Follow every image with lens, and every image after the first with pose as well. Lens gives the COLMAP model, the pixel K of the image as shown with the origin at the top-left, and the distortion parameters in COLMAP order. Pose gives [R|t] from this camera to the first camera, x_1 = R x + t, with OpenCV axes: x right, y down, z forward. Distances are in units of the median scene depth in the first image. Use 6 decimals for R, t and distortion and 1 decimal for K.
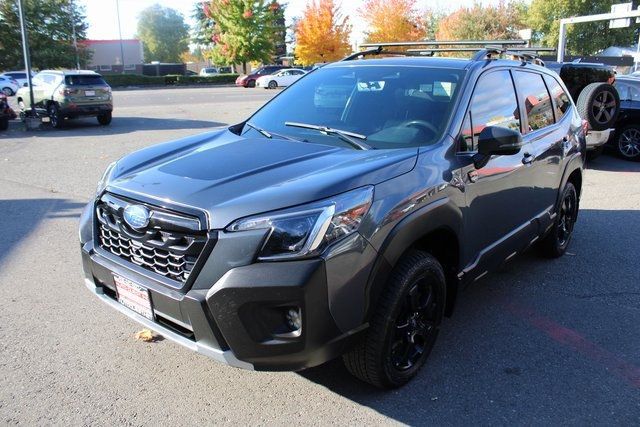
lens RADIAL K [[529.8, 0, 318.5], [0, 529.8, 211.1], [0, 0, 1]] dist [-0.137997, 0.115740]
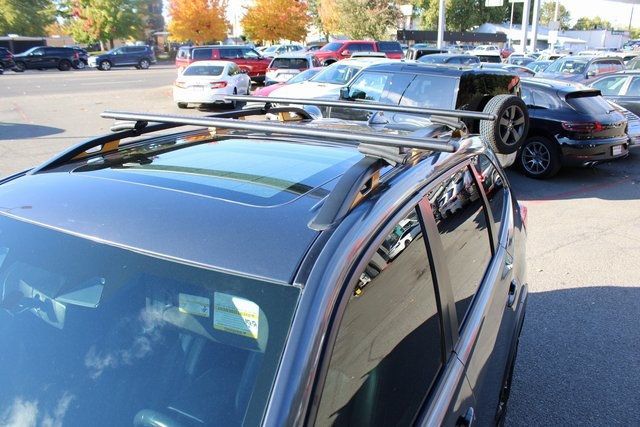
lens RADIAL K [[529.8, 0, 322.9], [0, 529.8, 215.6], [0, 0, 1]] dist [-0.137997, 0.115740]
pose [[0.976374, -0.058087, 0.208134, 0.091111], [0.046118, 0.997016, 0.061908, -0.129865], [-0.211109, -0.050847, 0.976139, 0.264476]]
